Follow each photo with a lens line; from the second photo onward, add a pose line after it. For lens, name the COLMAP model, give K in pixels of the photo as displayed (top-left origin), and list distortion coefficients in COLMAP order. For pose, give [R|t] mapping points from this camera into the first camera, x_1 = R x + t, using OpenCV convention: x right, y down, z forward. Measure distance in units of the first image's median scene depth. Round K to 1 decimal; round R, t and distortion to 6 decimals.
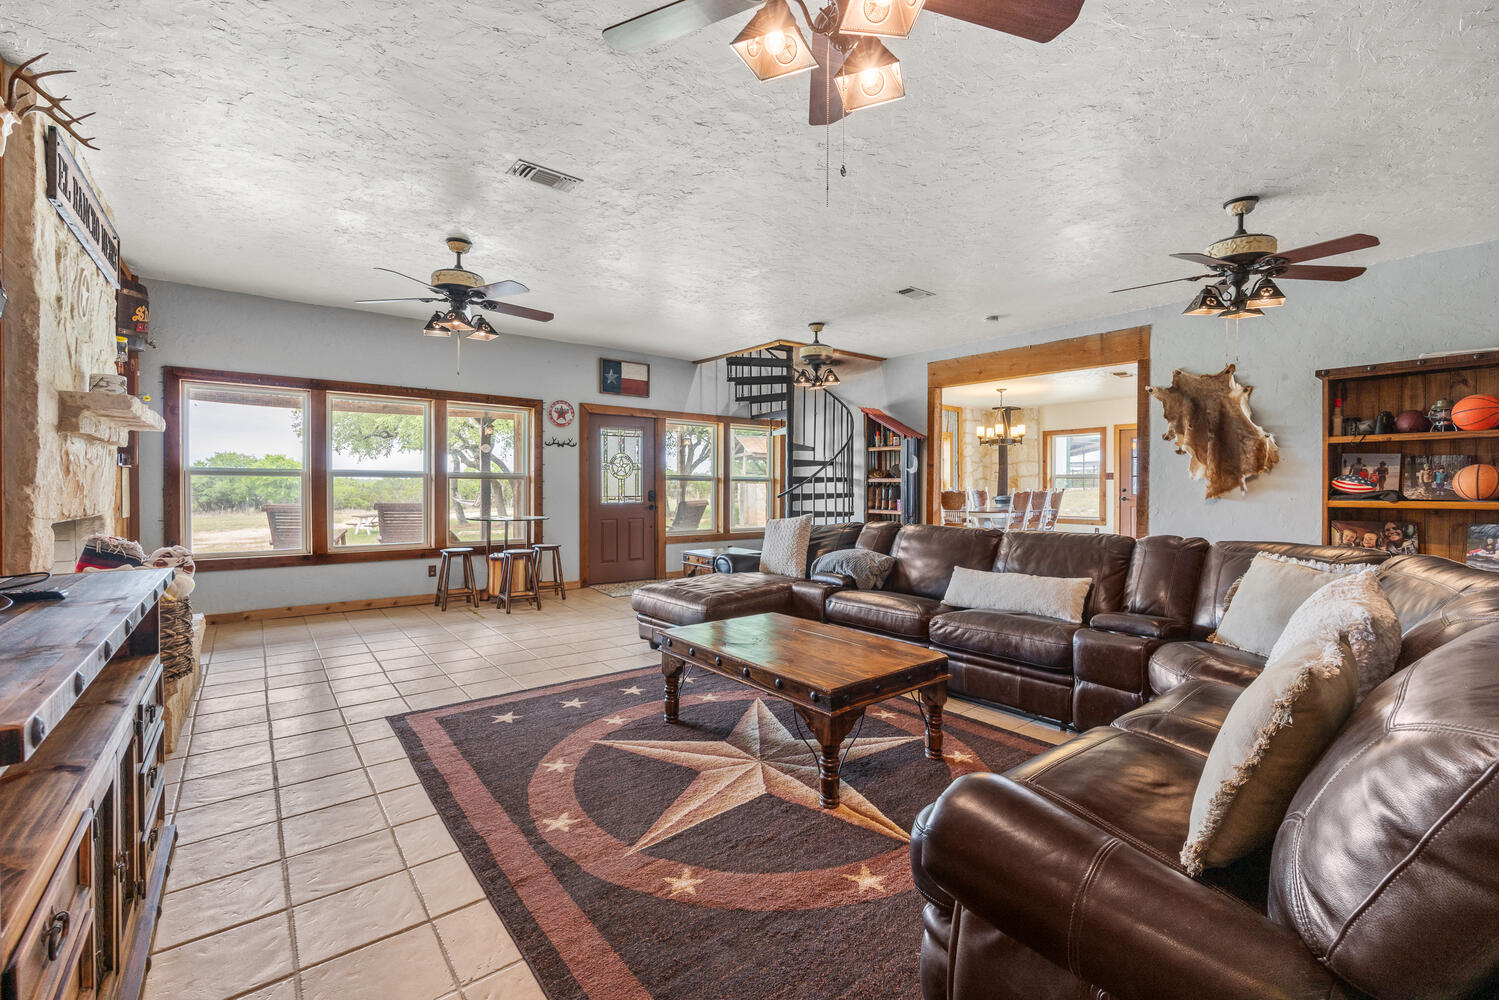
lens RADIAL K [[636.4, 0, 750.8], [0, 636.4, 498.2], [0, 0, 1]] dist [0.000141, 0.000004]
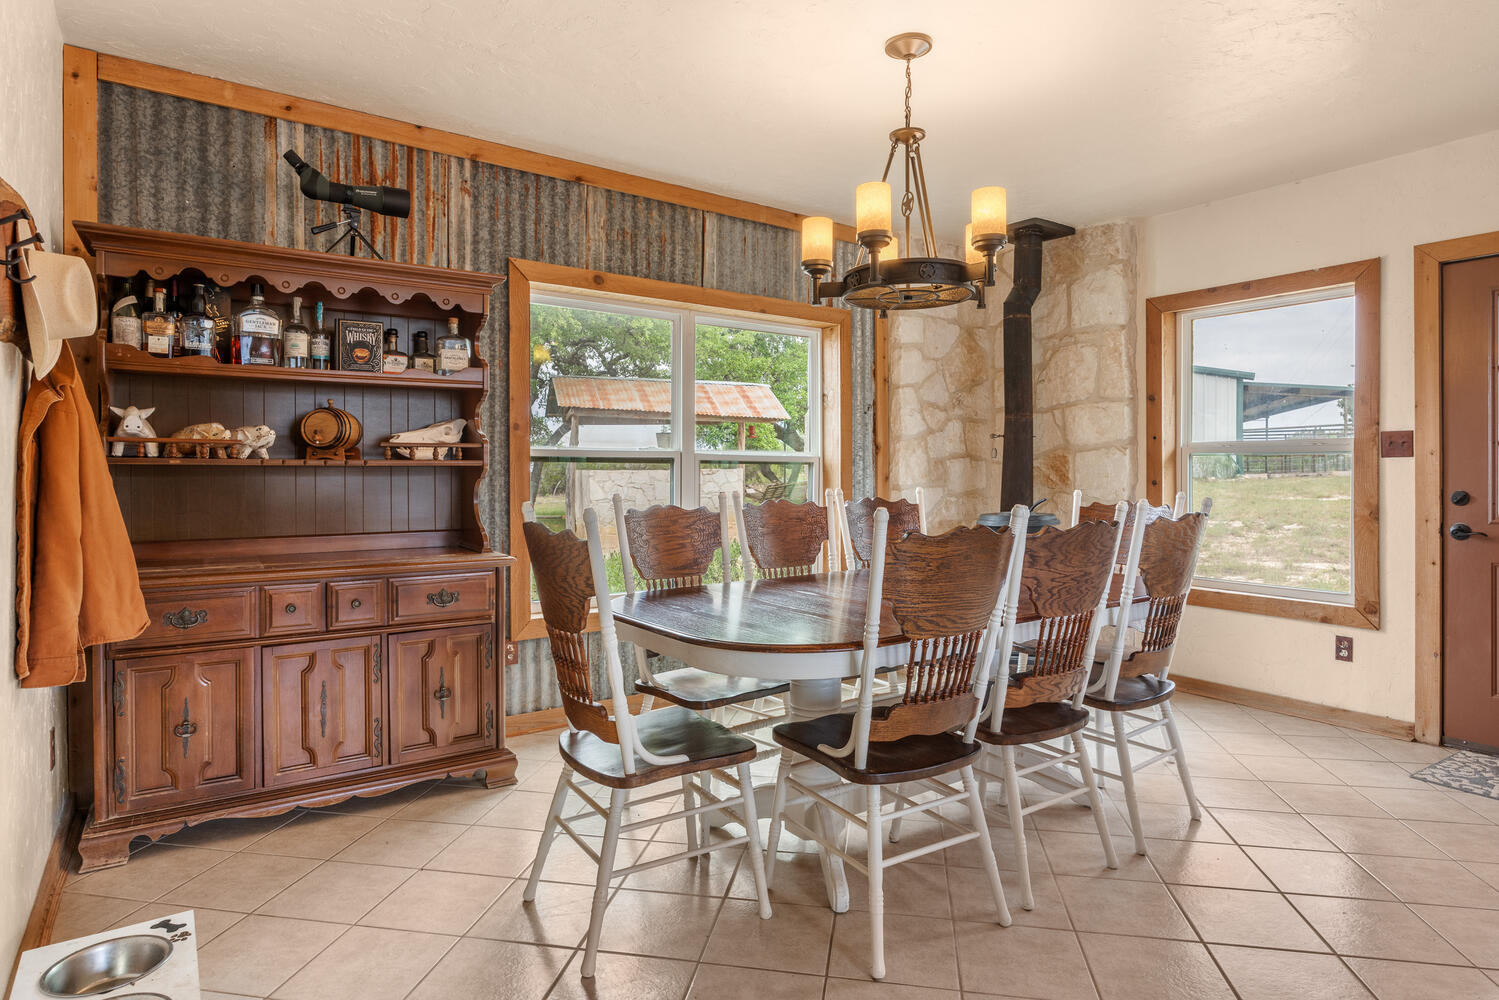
lens RADIAL K [[809.8, 0, 748.4], [0, 809.8, 489.8], [0, 0, 1]] dist [-0.000885, -0.000085]
pose [[0.996522, 0.002798, -0.083280, 0.301803], [-0.002621, 0.999994, 0.002233, -0.014543], [0.083286, -0.002007, 0.996524, 0.598344]]
